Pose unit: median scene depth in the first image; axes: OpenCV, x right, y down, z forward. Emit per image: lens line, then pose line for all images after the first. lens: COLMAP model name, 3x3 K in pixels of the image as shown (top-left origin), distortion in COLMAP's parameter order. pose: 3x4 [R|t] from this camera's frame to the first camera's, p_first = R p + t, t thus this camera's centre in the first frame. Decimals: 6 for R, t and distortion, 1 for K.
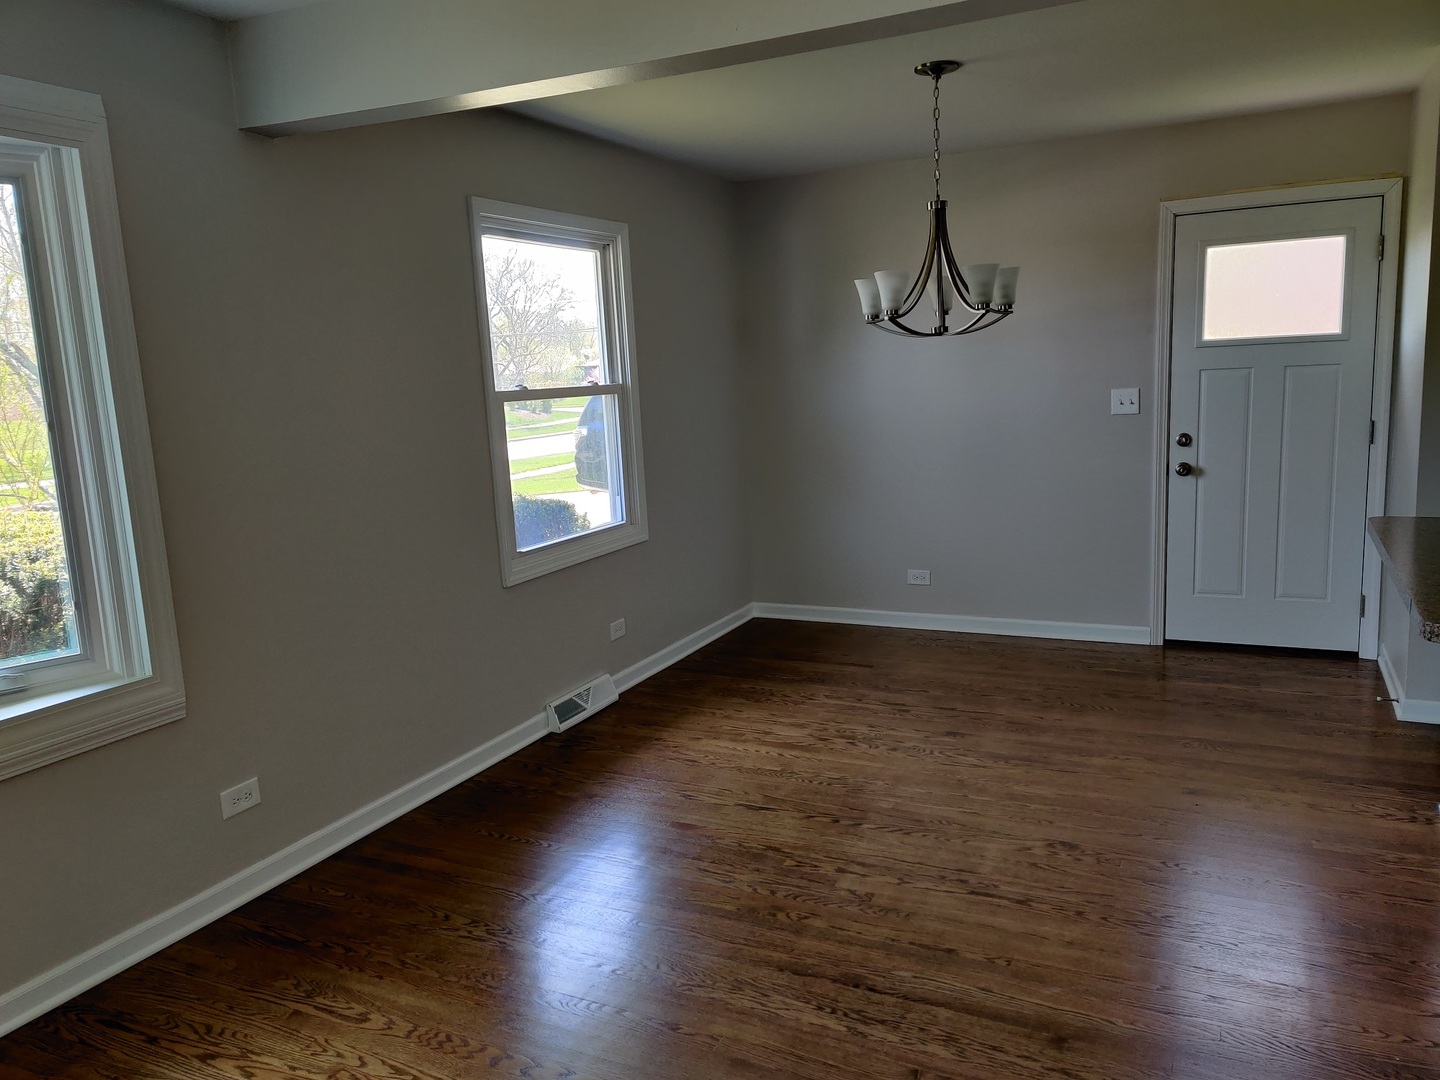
lens RADIAL K [[1128.2, 0, 720.0], [0, 1128.2, 540.0], [0, 0, 1]] dist [0.009574, -0.000570]
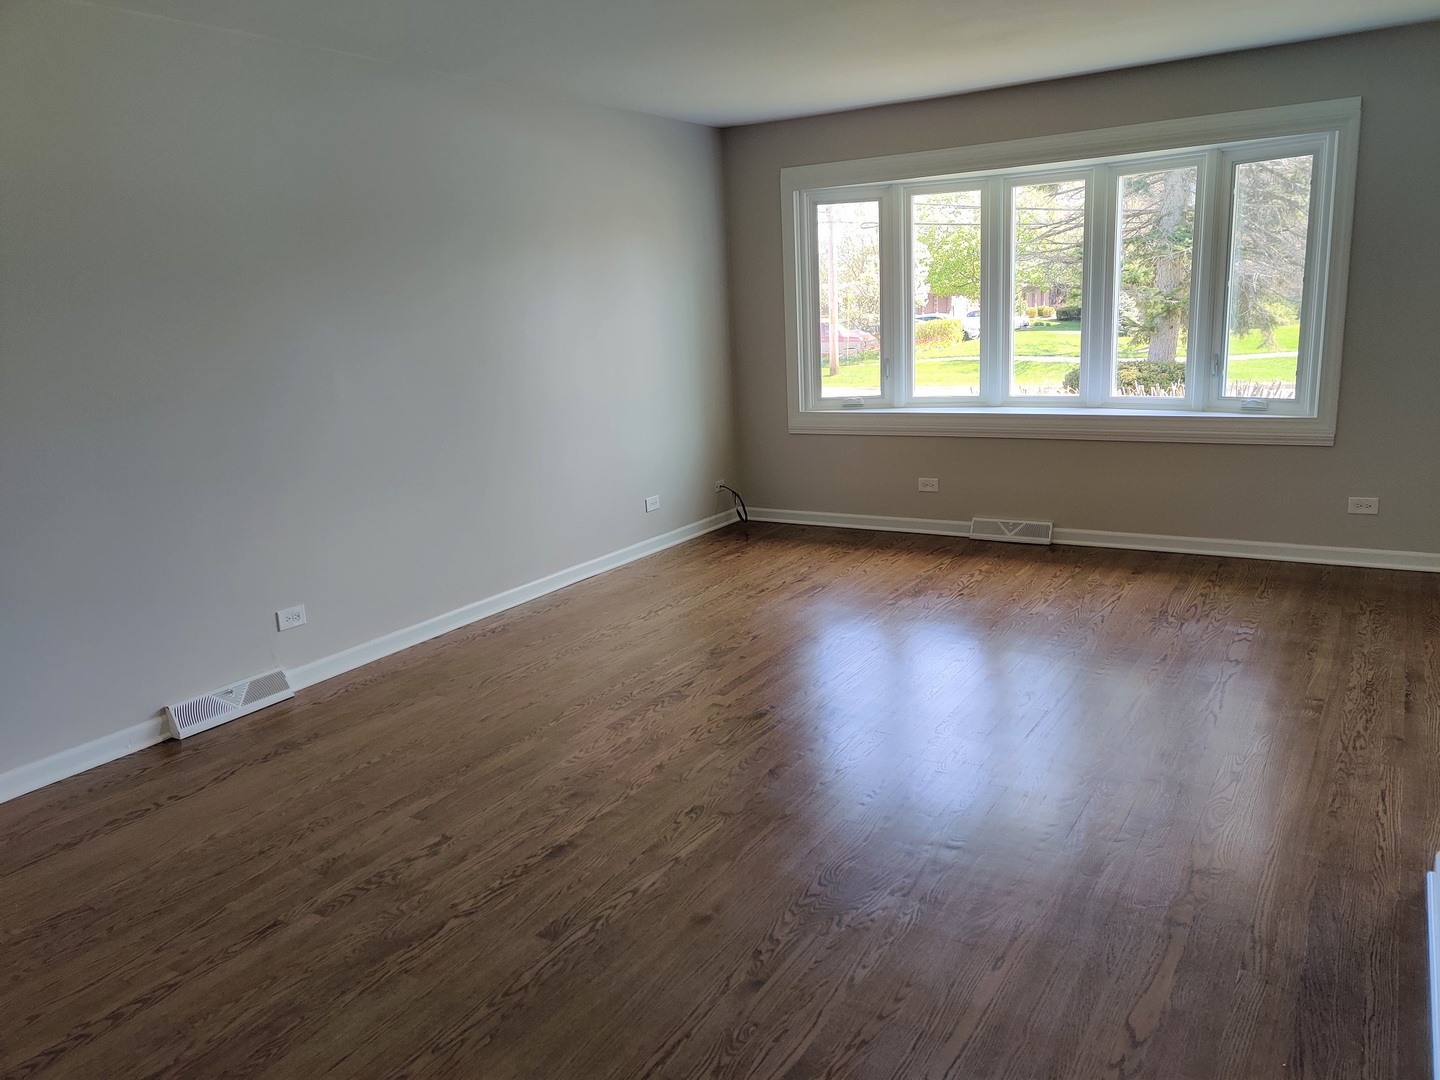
lens RADIAL K [[1073.2, 0, 720.0], [0, 1073.2, 540.0], [0, 0, 1]] dist [0.026483, 0.002389]
pose [[-0.104593, 0.265196, -0.958505, 1.528711], [-0.114729, 0.954139, 0.276507, -0.076123], [0.987875, 0.138890, -0.069371, 0.199958]]
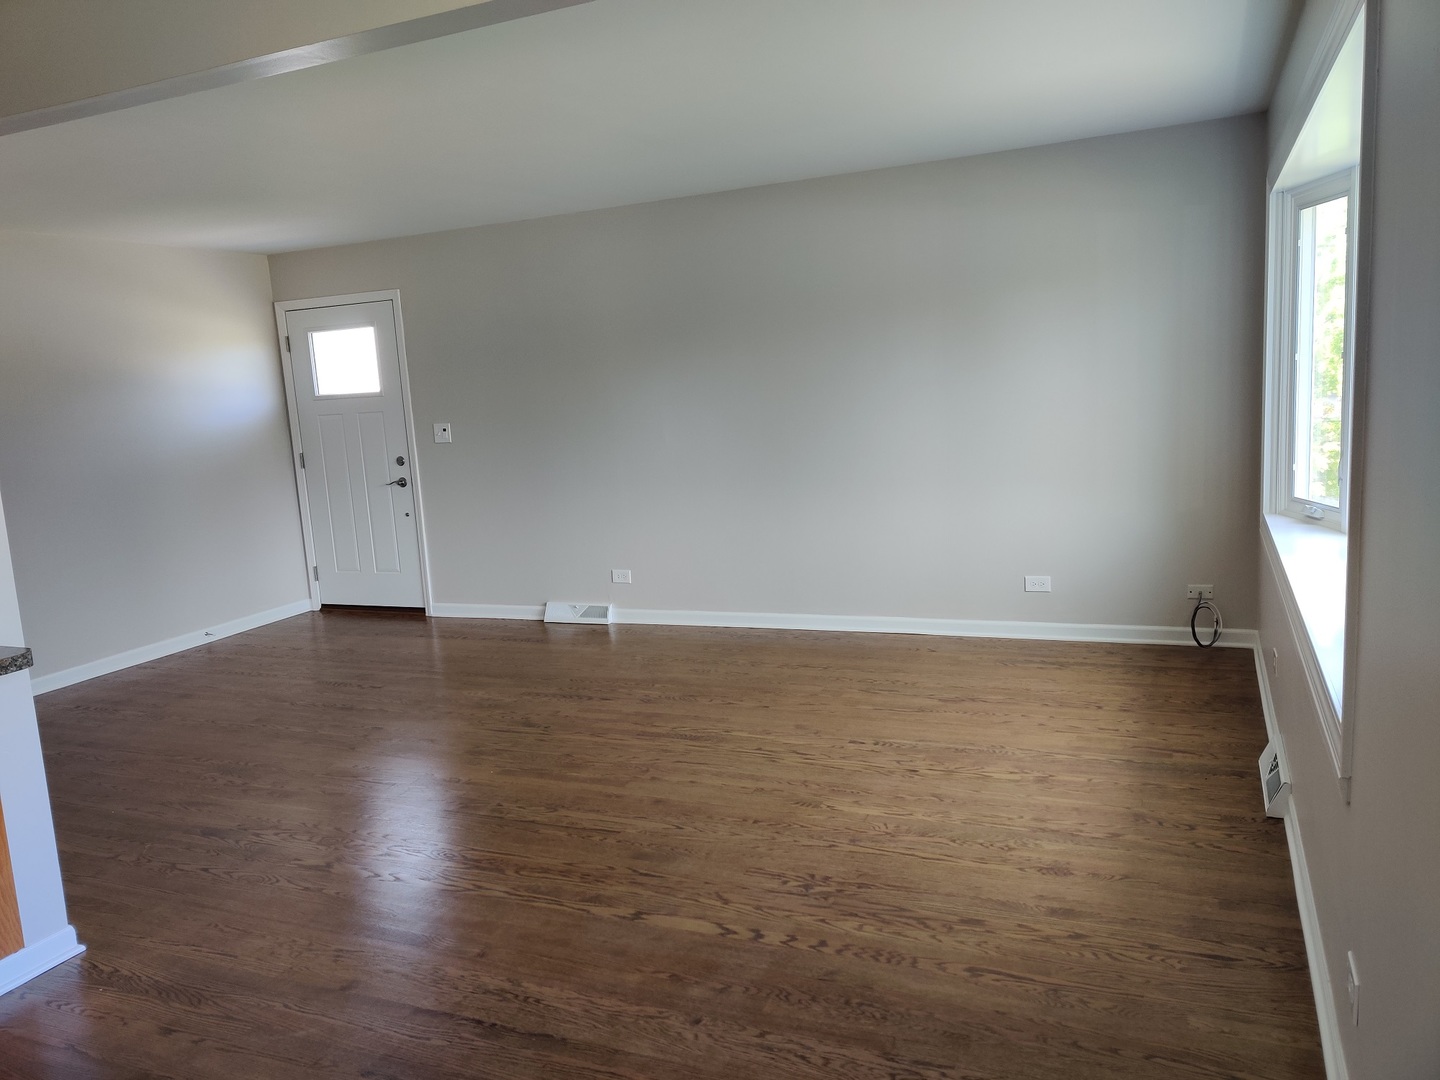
lens RADIAL K [[1073.2, 0, 720.0], [0, 1073.2, 540.0], [0, 0, 1]] dist [0.026483, 0.002389]
pose [[-0.993380, 0.112903, -0.021179, -0.107636], [0.100245, 0.942059, 0.320117, -0.297195], [0.056094, 0.315875, -0.947141, 1.812409]]
